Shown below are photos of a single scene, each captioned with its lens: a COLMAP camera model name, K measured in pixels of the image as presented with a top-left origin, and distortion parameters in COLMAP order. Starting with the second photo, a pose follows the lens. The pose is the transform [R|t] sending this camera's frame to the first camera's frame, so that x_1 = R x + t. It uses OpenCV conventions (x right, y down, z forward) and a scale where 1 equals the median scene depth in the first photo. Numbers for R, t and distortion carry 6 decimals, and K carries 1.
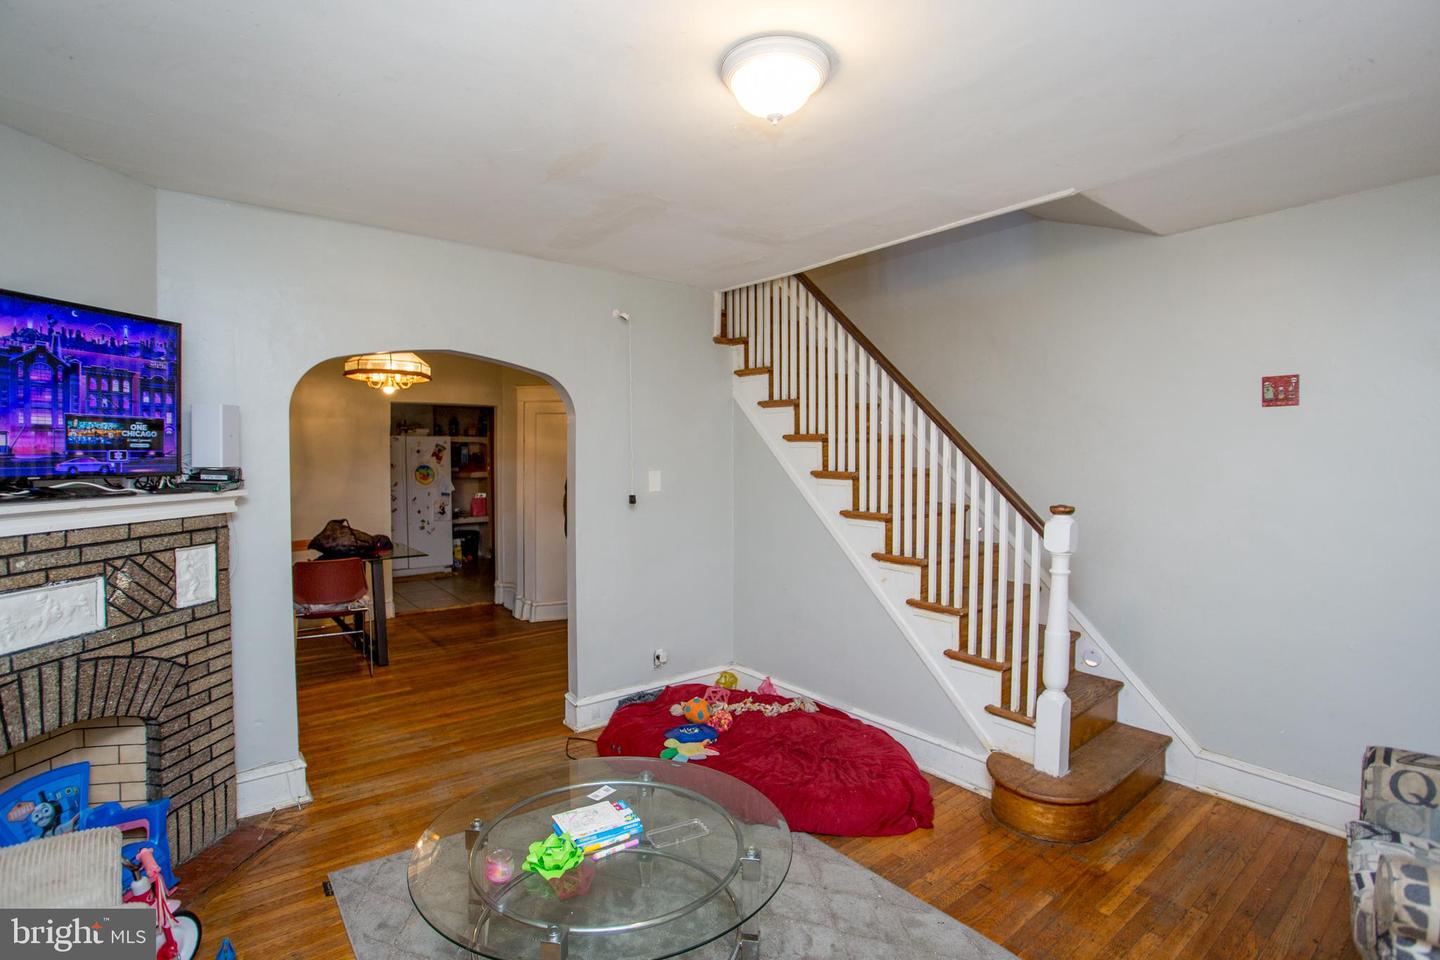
lens RADIAL K [[702.7, 0, 712.2], [0, 702.7, 476.4], [0, 0, 1]] dist [-0.065872, 0.028900]
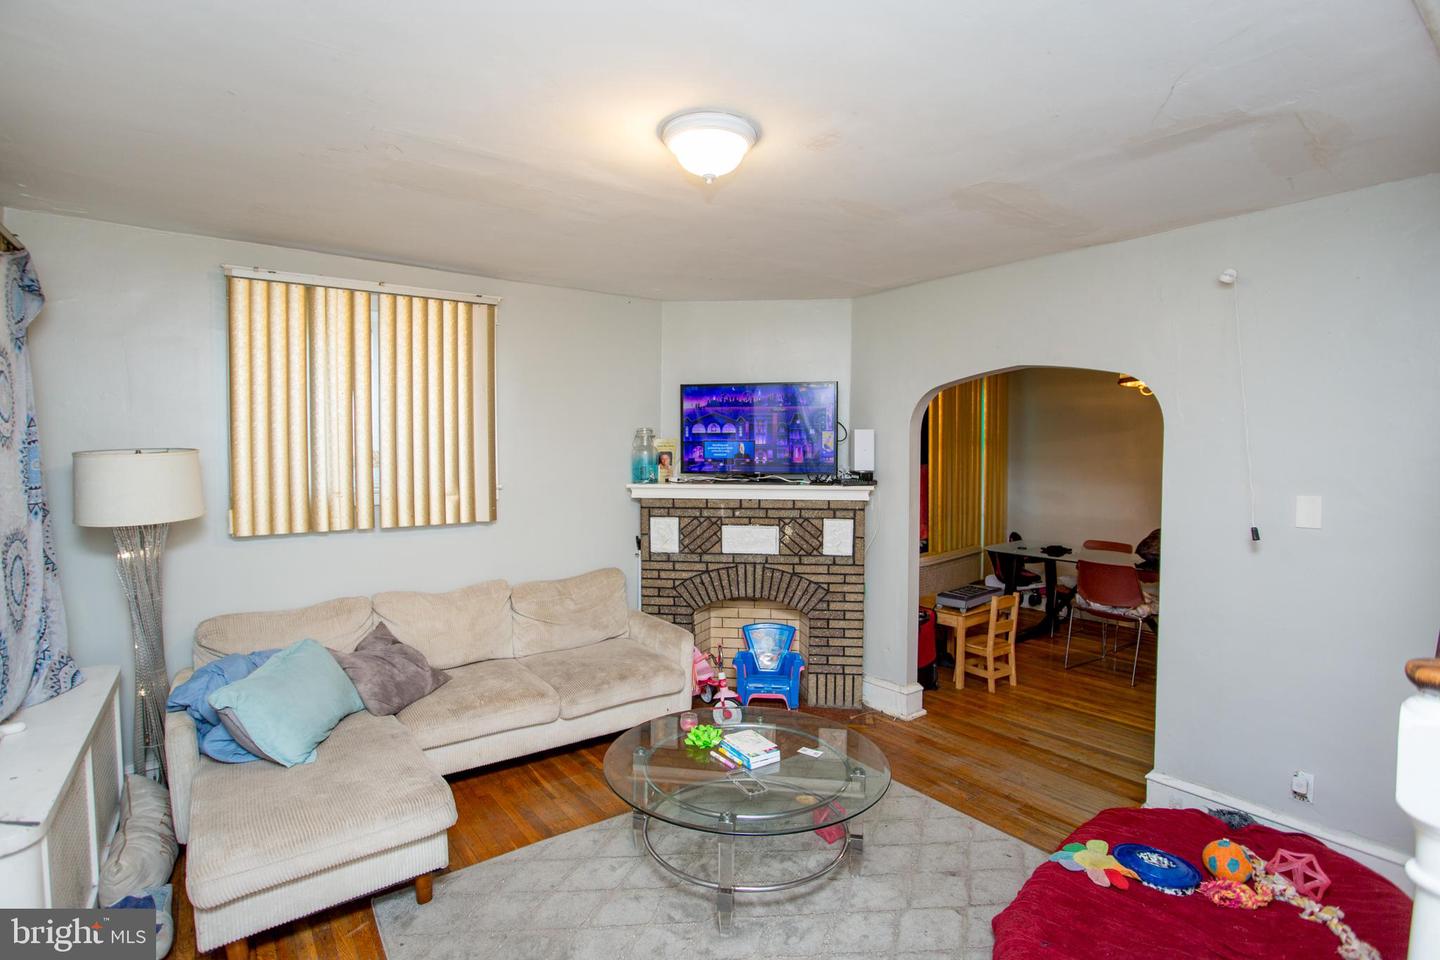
lens RADIAL K [[702.7, 0, 711.9], [0, 702.7, 476.1], [0, 0, 1]] dist [-0.065872, 0.028900]
pose [[-0.037742, 0.029302, -0.998858, 0.922263], [-0.038868, 0.998771, 0.030768, -0.039042], [0.998531, 0.039984, -0.036557, 0.775591]]
